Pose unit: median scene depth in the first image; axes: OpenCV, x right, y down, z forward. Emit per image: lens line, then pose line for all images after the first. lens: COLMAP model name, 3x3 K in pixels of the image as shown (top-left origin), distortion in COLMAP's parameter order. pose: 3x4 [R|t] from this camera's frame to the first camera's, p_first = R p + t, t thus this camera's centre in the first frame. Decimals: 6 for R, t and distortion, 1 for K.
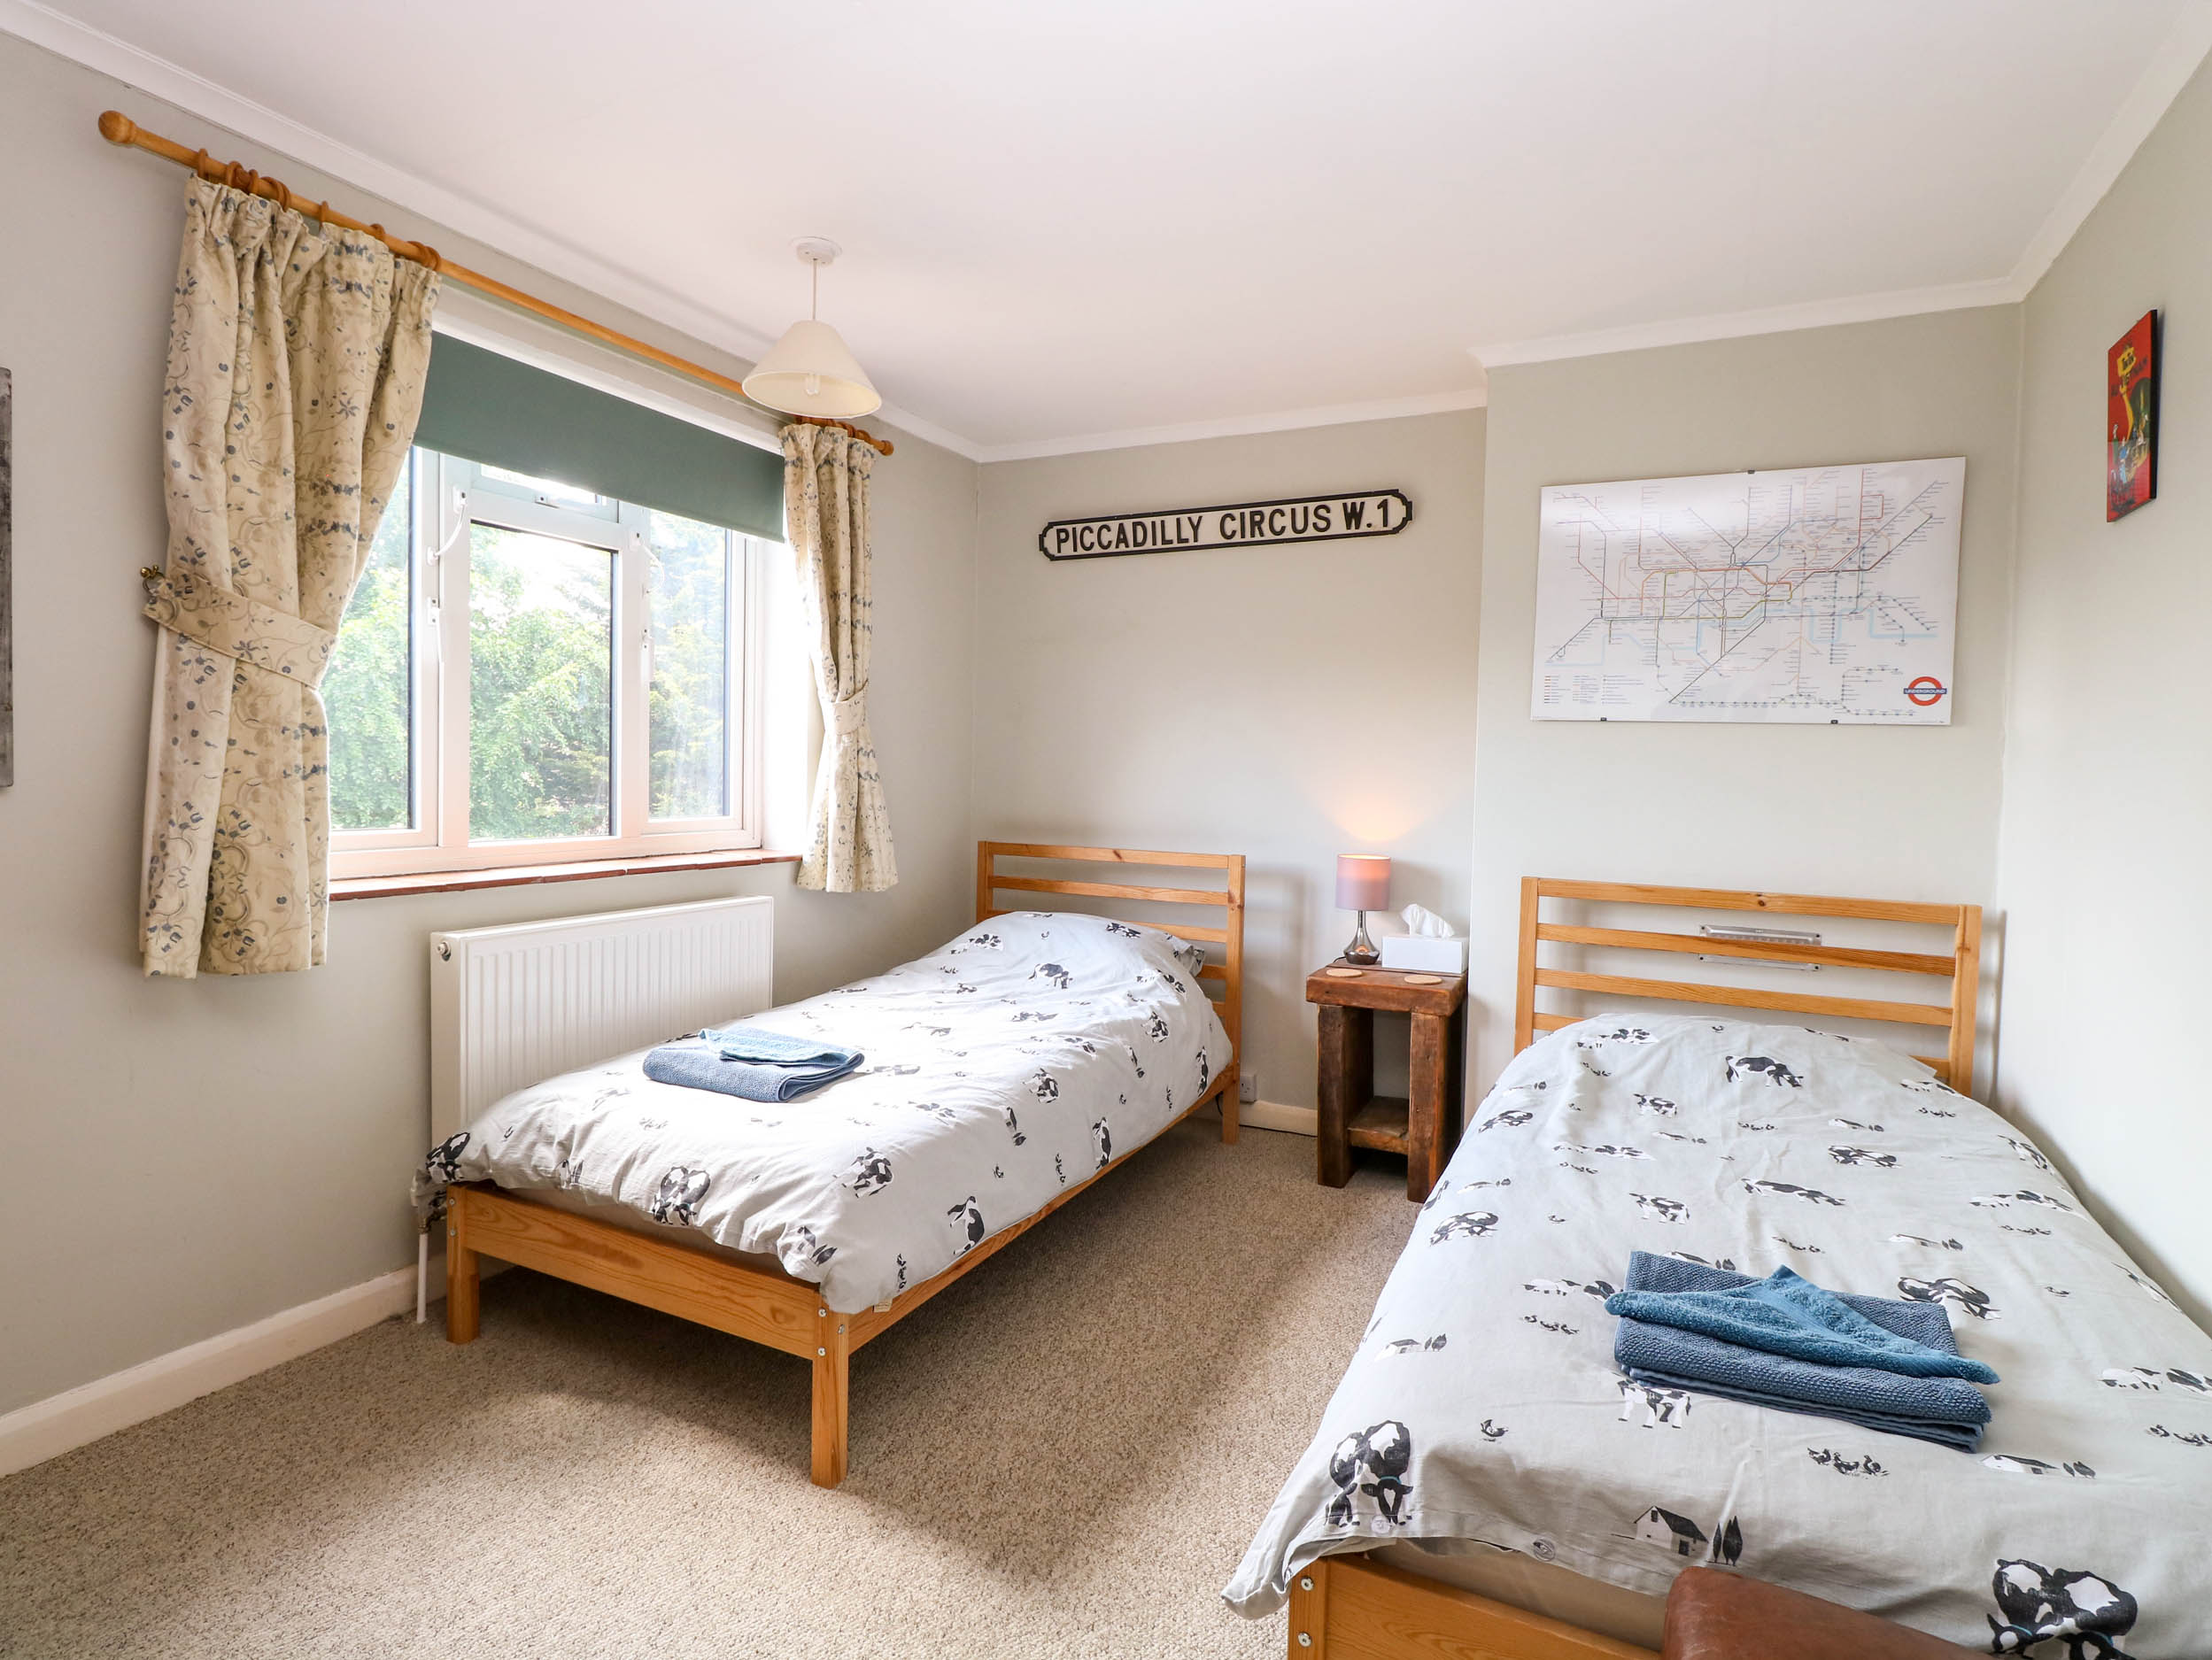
lens RADIAL K [[1146.4, 0, 1102.6], [0, 1146.4, 828.5], [0, 0, 1]] dist [-0.006615, -0.008520]
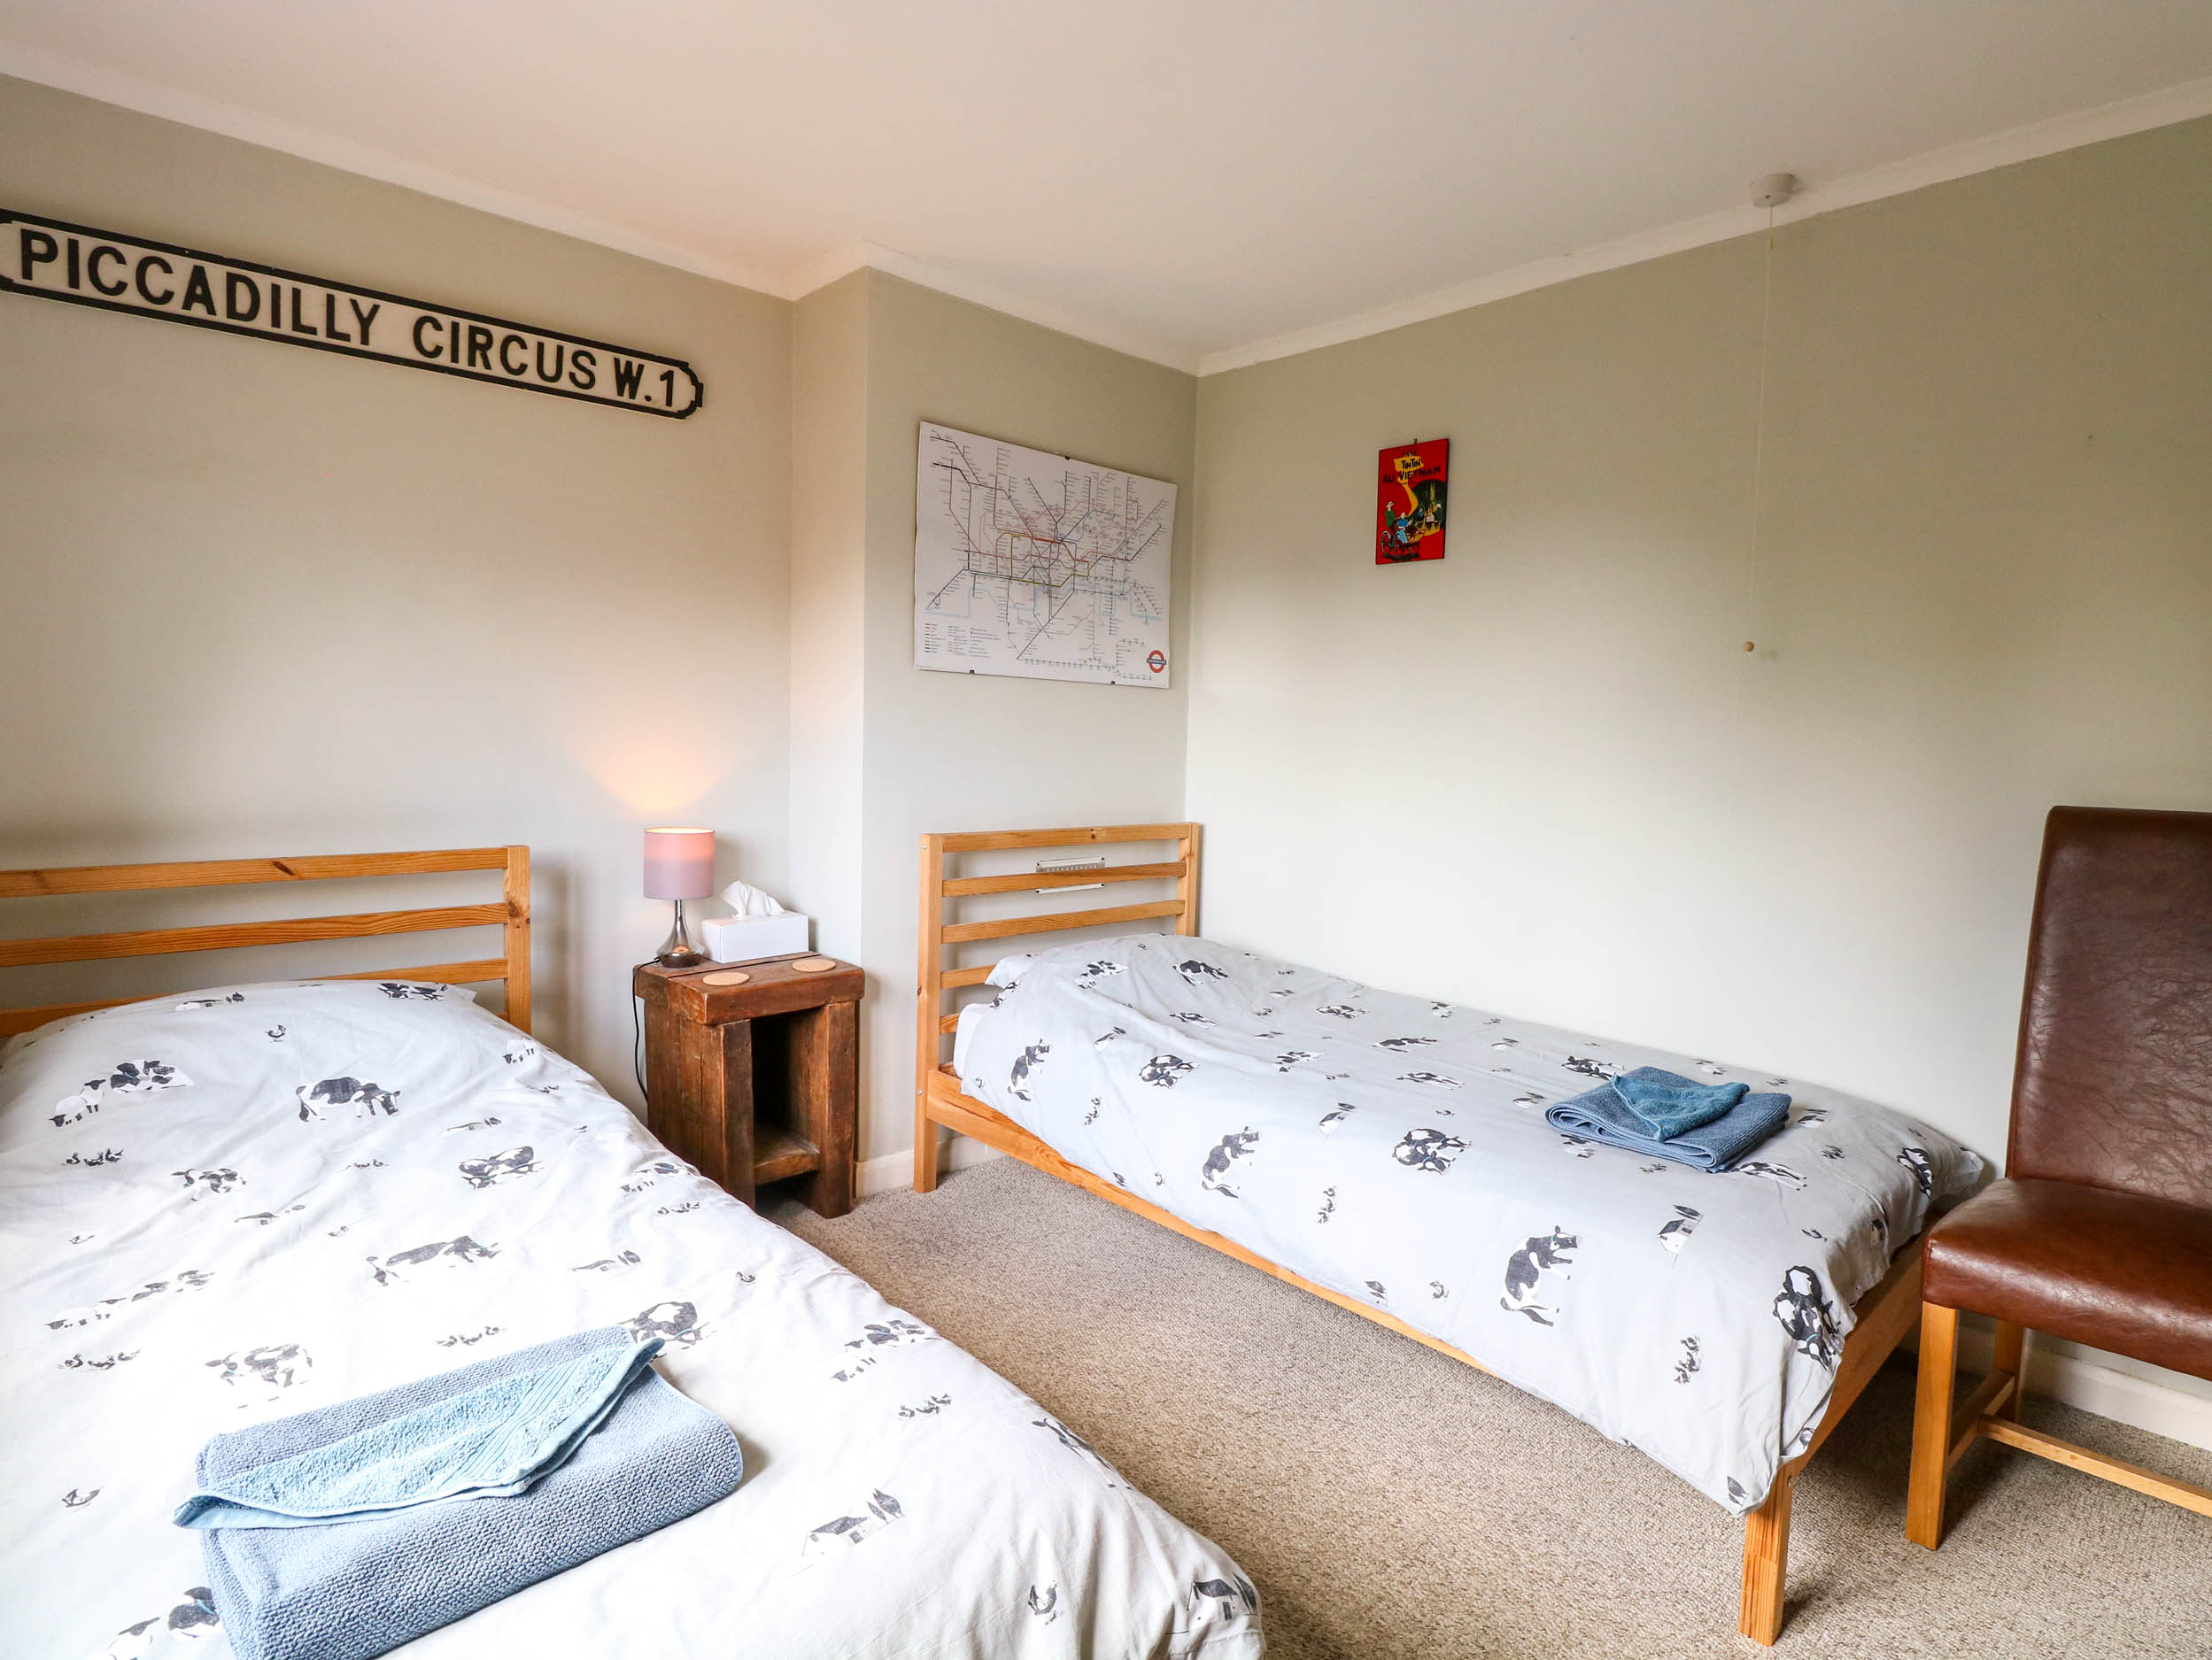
lens RADIAL K [[1146.4, 0, 1110.0], [0, 1146.4, 825.0], [0, 0, 1]] dist [-0.006615, -0.008520]
pose [[0.346349, -0.088648, 0.933908, -0.403374], [0.034387, 0.996056, 0.081794, -0.033245], [-0.937475, 0.003785, 0.348031, 0.452191]]
